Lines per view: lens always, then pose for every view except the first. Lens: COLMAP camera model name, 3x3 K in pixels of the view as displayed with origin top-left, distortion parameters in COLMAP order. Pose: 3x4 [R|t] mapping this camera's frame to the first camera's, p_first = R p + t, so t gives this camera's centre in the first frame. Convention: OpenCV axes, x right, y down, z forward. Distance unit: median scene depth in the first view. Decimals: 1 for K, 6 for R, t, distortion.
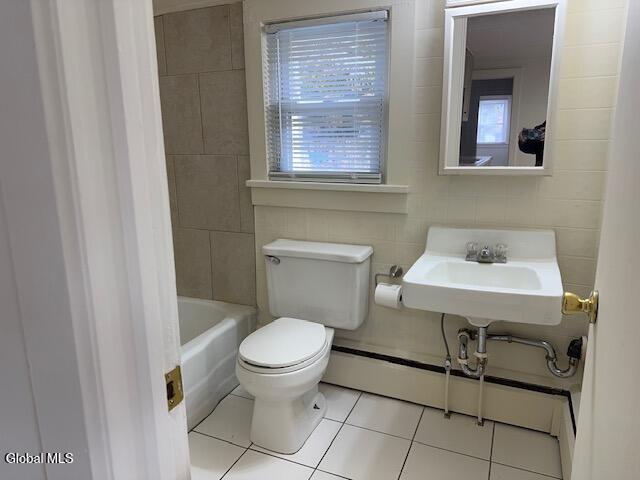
lens RADIAL K [[445.9, 0, 319.7], [0, 445.9, 242.3], [0, 0, 1]] dist [0.049613, -0.070834]
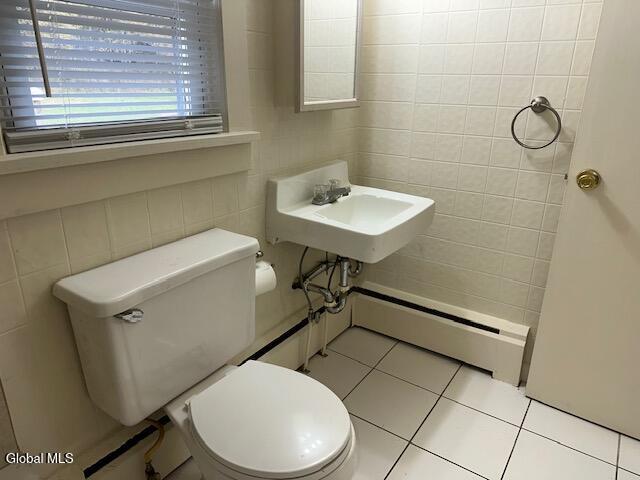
lens RADIAL K [[445.9, 0, 322.8], [0, 445.9, 240.5], [0, 0, 1]] dist [0.049613, -0.070834]
pose [[0.172901, -0.313723, 0.933640, -0.475958], [0.207512, 0.938242, 0.276841, -0.122748], [-0.962831, 0.145875, 0.227324, 0.667100]]
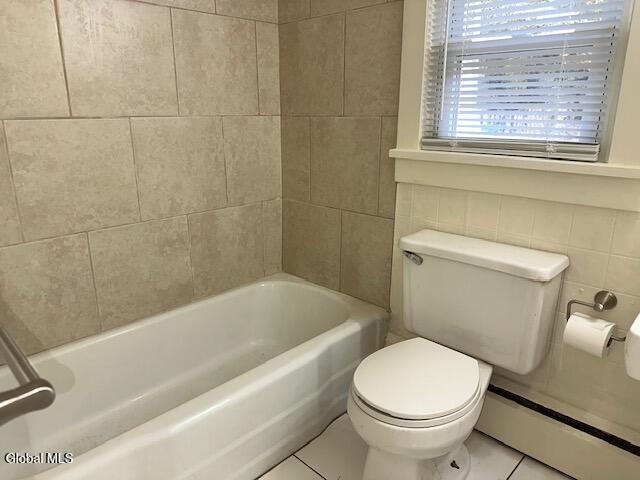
lens RADIAL K [[445.9, 0, 317.5], [0, 445.9, 239.1], [0, 0, 1]] dist [0.049613, -0.070834]
pose [[0.938039, 0.104420, -0.330423, -0.012156], [-0.086707, 0.993914, 0.067944, -0.028092], [0.335507, -0.035084, 0.941384, 0.241263]]
